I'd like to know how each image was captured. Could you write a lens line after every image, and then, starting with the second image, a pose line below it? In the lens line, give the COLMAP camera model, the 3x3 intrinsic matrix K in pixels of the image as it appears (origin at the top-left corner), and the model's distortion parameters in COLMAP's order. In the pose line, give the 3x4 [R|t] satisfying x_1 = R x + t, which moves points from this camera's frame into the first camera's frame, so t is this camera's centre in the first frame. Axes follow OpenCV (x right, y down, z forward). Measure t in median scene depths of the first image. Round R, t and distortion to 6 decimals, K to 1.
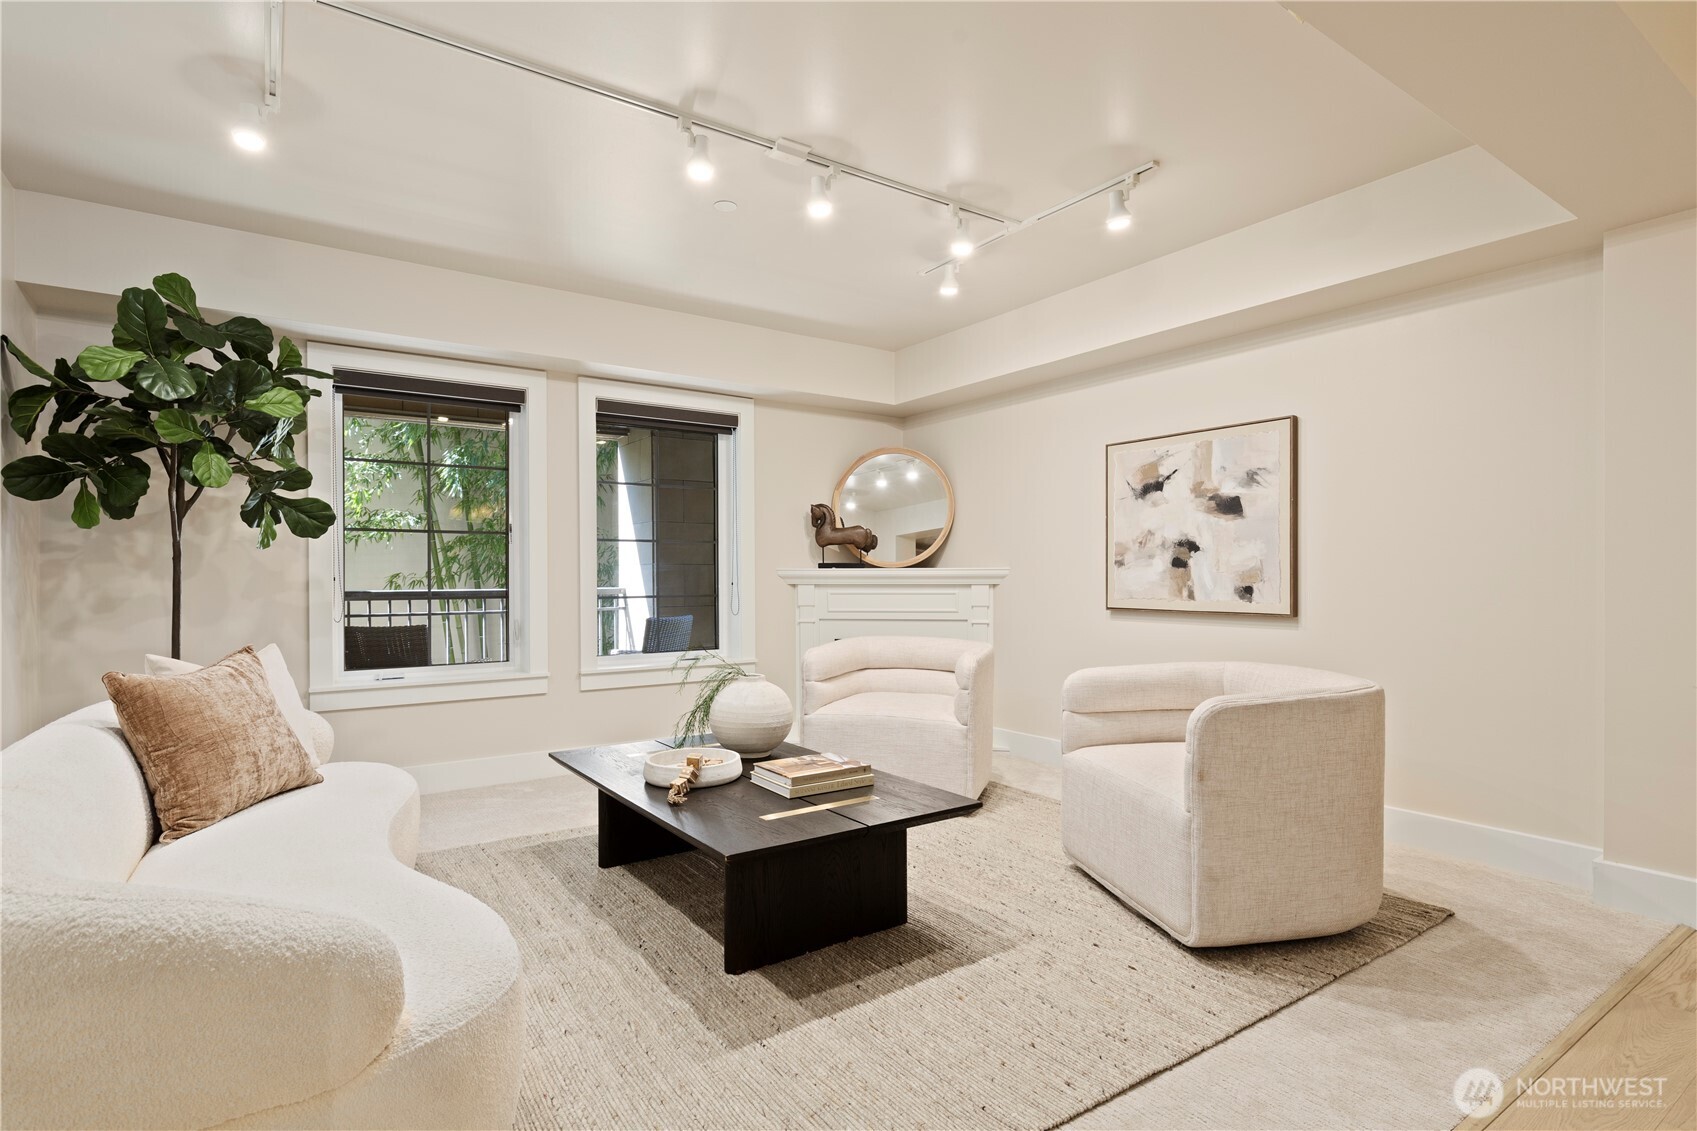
lens RADIAL K [[841.6, 0, 841.9], [0, 841.6, 580.1], [0, 0, 1]] dist [-0.005379, 0.000860]
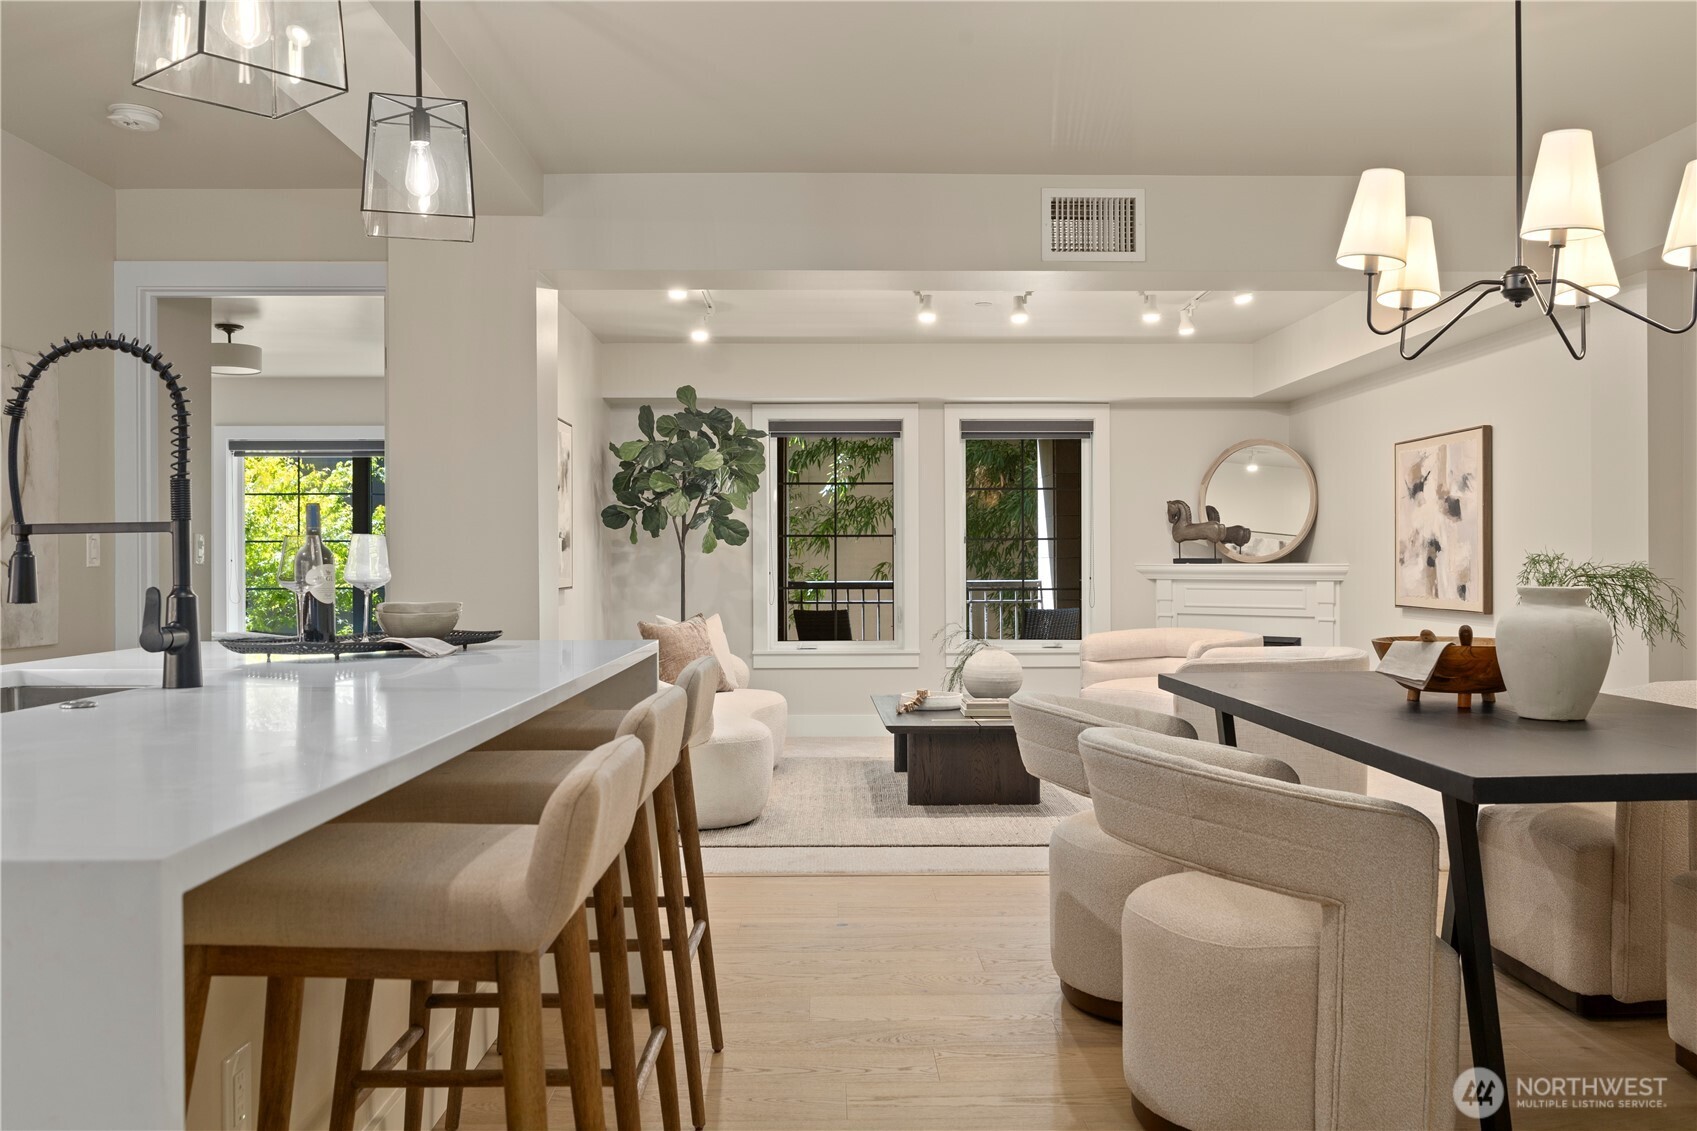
lens RADIAL K [[1364.8, 0, 854.6], [0, 1364.8, 559.7], [0, 0, 1]] dist [-0.021320, 0.014245]
pose [[0.837750, -0.000106, -0.546054, 0.730463], [-0.002040, 0.999992, -0.003322, -0.016430], [0.546050, 0.003897, 0.837743, -0.794846]]
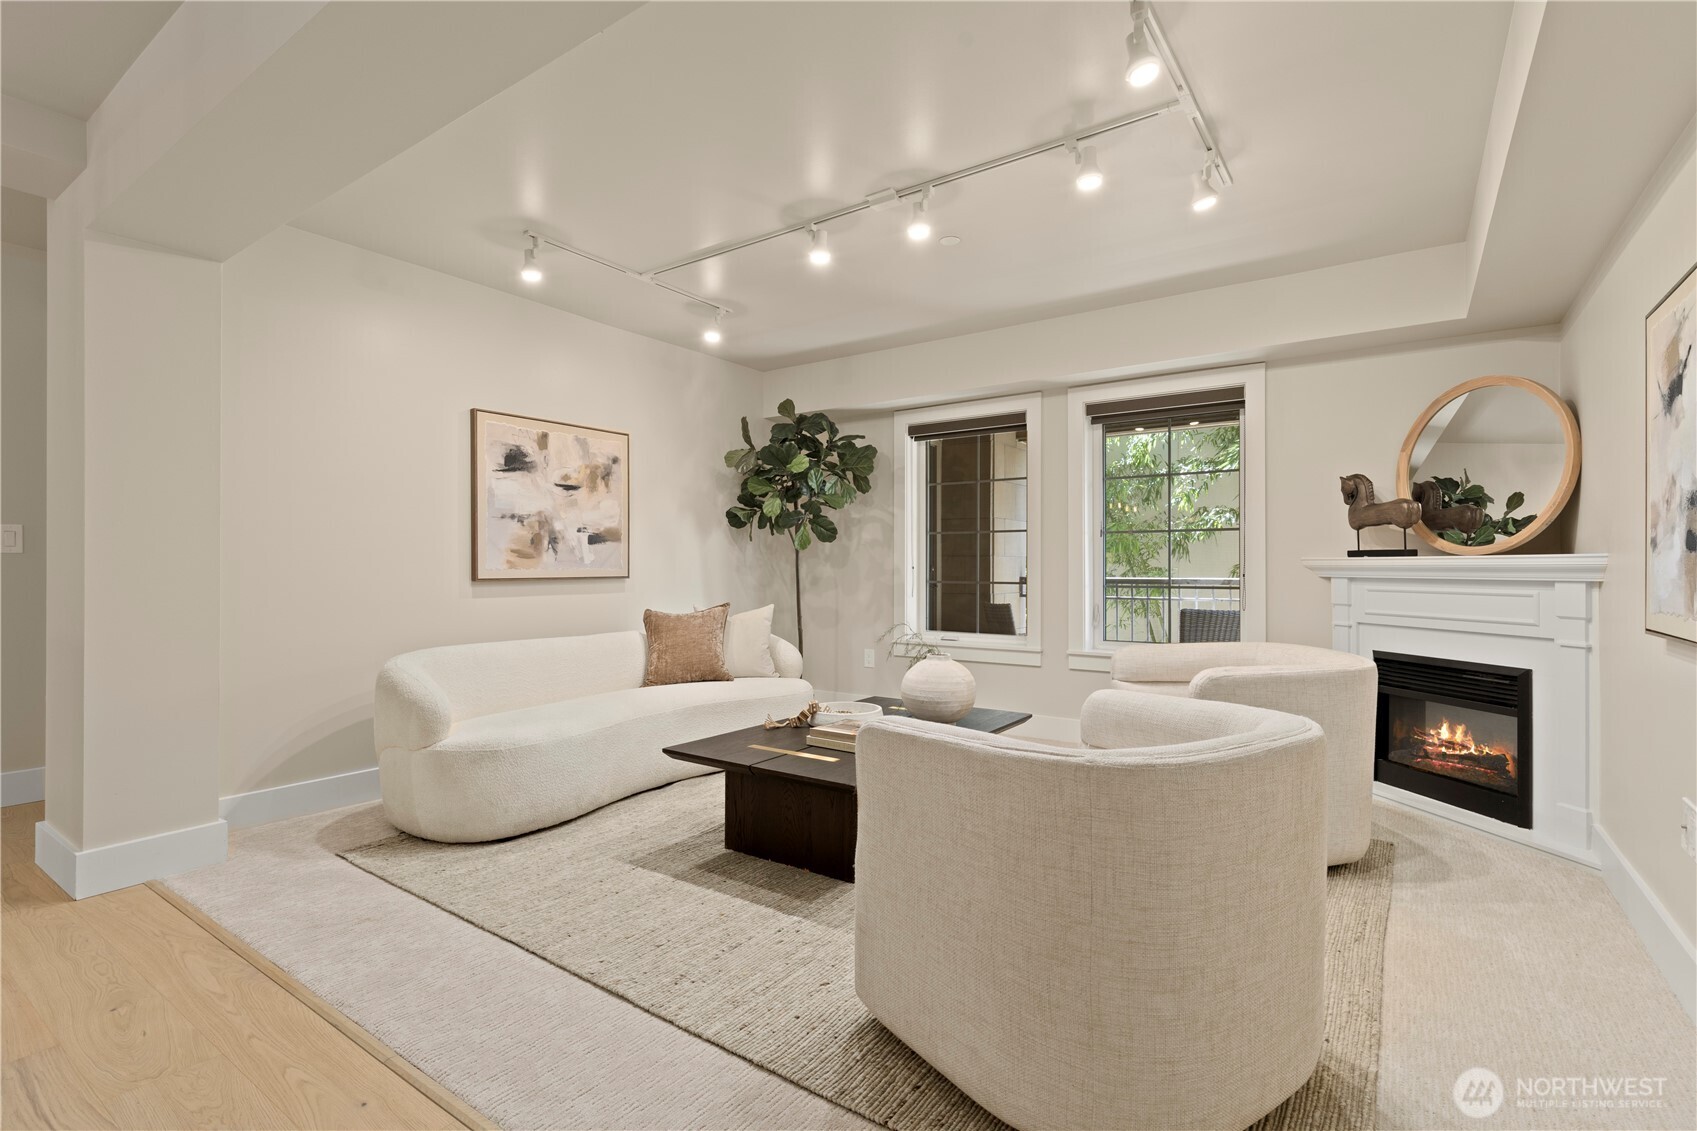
lens RADIAL K [[798.3, 0, 845.2], [0, 798.3, 568.5], [0, 0, 1]] dist [0.002071, -0.000598]
pose [[0.350192, 0.004185, -0.936669, 0.667663], [-0.006226, 0.999978, 0.002140, -0.002796], [0.936657, 0.005083, 0.350210, 0.397730]]
